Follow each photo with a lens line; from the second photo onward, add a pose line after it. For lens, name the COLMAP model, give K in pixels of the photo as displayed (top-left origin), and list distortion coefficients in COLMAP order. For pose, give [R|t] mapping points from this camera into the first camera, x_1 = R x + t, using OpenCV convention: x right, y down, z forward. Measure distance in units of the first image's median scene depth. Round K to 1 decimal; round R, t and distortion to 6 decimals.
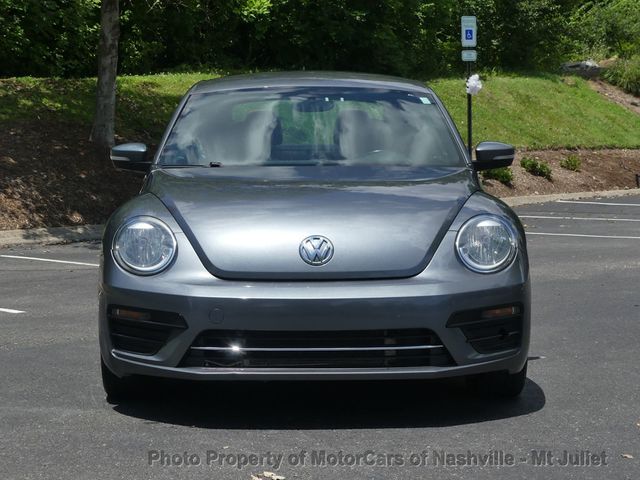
lens RADIAL K [[1450.6, 0, 320.0], [0, 1450.6, 240.0], [0, 0, 1]] dist [-0.057455, -0.023252]
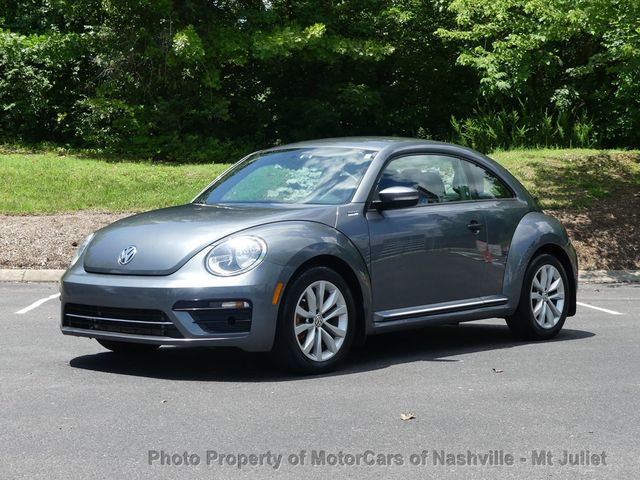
lens RADIAL K [[1225.5, 0, 320.0], [0, 1225.5, 240.0], [0, 0, 1]] dist [-0.098186, -0.154418]
pose [[0.745937, 0.016564, -0.665811, 0.255274], [-0.046047, 0.998581, -0.026746, 0.004014], [0.664423, 0.050609, 0.745641, 0.045722]]
